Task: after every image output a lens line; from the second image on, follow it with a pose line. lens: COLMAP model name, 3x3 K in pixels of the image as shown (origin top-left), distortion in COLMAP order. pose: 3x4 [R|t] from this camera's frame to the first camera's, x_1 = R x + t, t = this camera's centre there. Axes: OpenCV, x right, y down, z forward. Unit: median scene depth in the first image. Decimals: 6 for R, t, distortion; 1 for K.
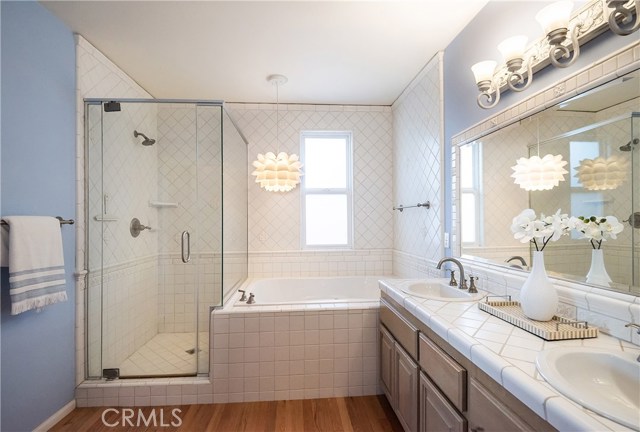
lens RADIAL K [[302.9, 0, 320.0], [0, 302.9, 216.0], [0, 0, 1]] dist [0.001147, -0.016531]
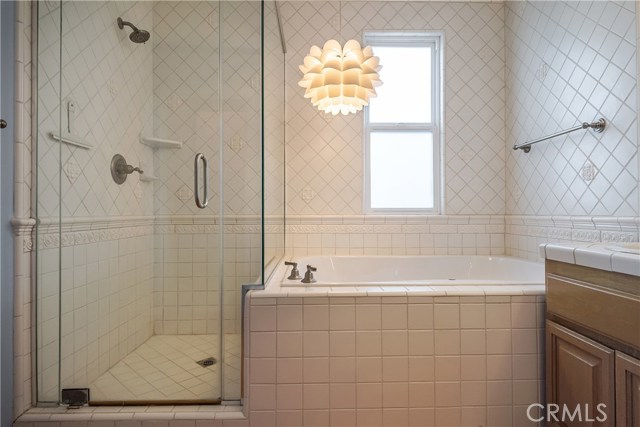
lens RADIAL K [[365.0, 0, 320.0], [0, 365.0, 213.5], [0, 0, 1]] dist [0.000978, -0.000886]
pose [[0.998179, 0.003184, -0.060245, -0.162985], [-0.002171, 0.999855, 0.016881, 0.141196], [0.060290, -0.016719, 0.998041, 0.296303]]
